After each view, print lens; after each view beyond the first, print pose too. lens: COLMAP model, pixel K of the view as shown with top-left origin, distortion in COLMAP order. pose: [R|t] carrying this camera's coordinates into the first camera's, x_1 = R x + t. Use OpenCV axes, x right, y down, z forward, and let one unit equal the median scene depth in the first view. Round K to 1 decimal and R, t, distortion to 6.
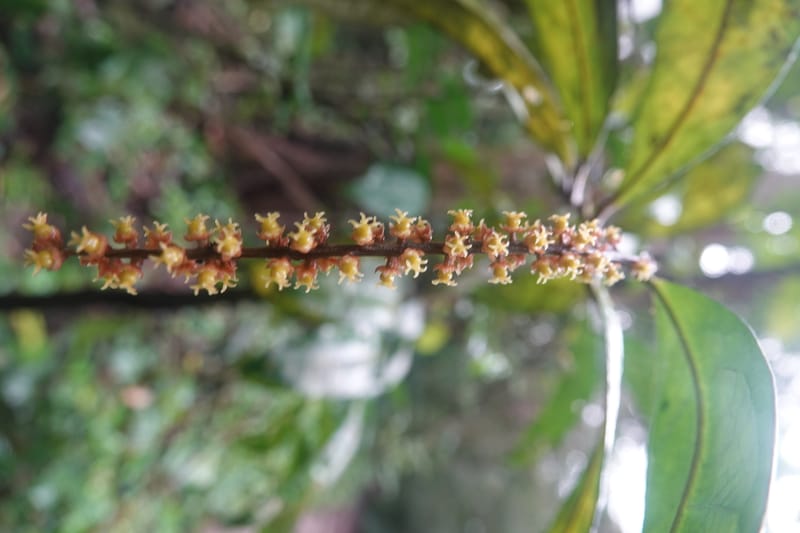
lens RADIAL K [[543.6, 0, 400.0], [0, 543.6, 266.5], [0, 0, 1]] dist [-0.003928, -0.004307]
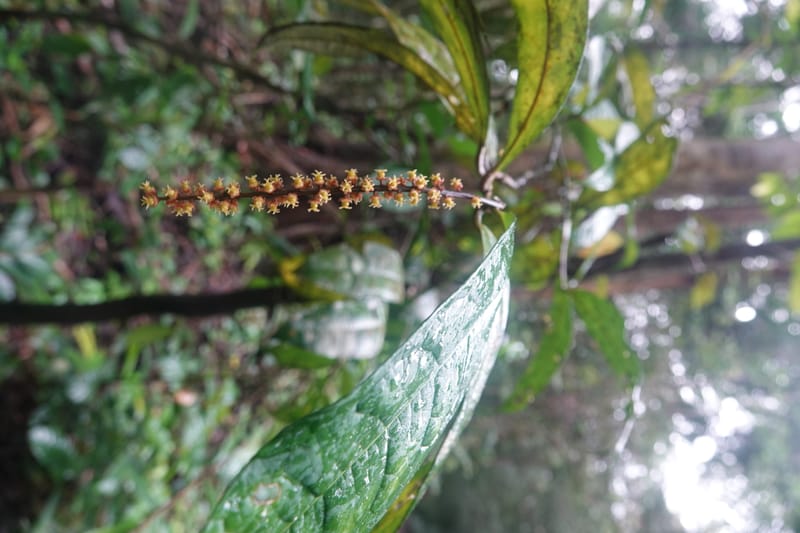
lens RADIAL K [[543.6, 0, 400.0], [0, 543.6, 266.5], [0, 0, 1]] dist [-0.003928, -0.004307]
pose [[0.996483, -0.058002, -0.060470, 0.157748], [0.057610, 0.998305, -0.008209, 0.110194], [0.060843, 0.004696, 0.998136, -0.381799]]
